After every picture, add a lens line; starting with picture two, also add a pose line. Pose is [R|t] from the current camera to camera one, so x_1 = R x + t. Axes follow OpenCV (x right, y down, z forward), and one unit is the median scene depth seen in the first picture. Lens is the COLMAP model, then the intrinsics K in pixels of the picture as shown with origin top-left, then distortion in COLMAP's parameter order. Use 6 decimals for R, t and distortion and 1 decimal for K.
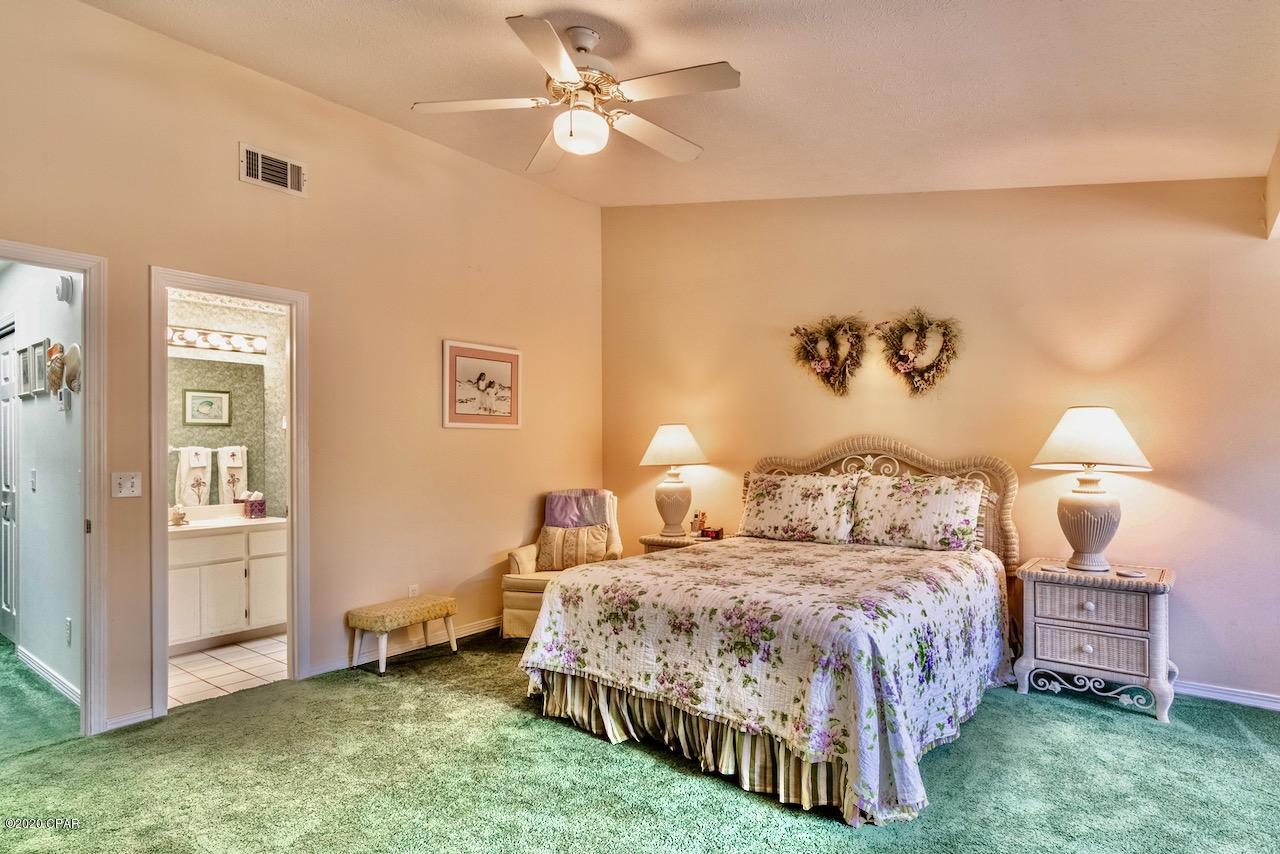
lens RADIAL K [[697.6, 0, 638.9], [0, 697.6, 445.5], [0, 0, 1]] dist [-0.000011, -0.000042]
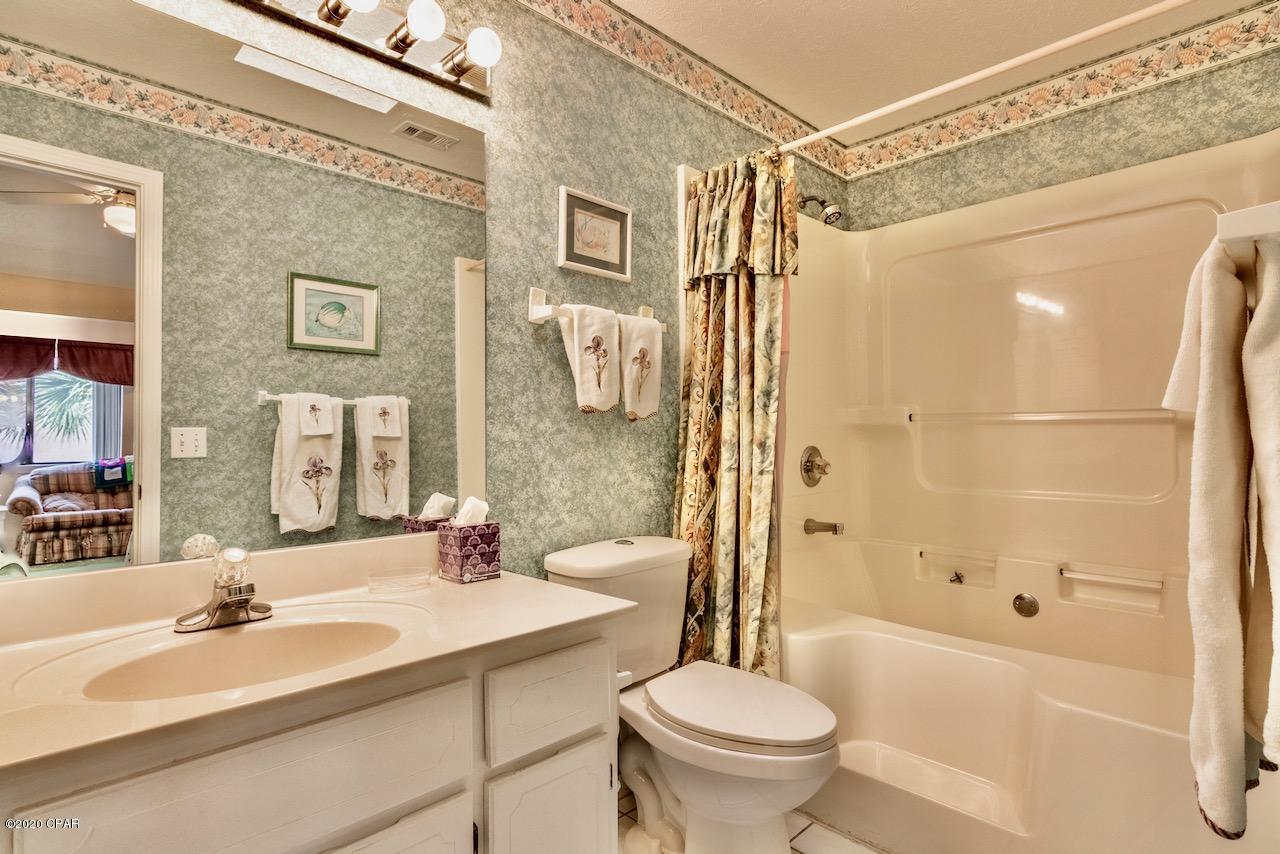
lens RADIAL K [[658.9, 0, 639.0], [0, 658.9, 430.4], [0, 0, 1]] dist [-0.001925, 0.001383]
pose [[0.992222, 0.002269, -0.124464, -0.241904], [-0.003563, 0.999942, -0.010177, 0.021184], [0.124433, 0.010542, 0.992172, 0.393305]]
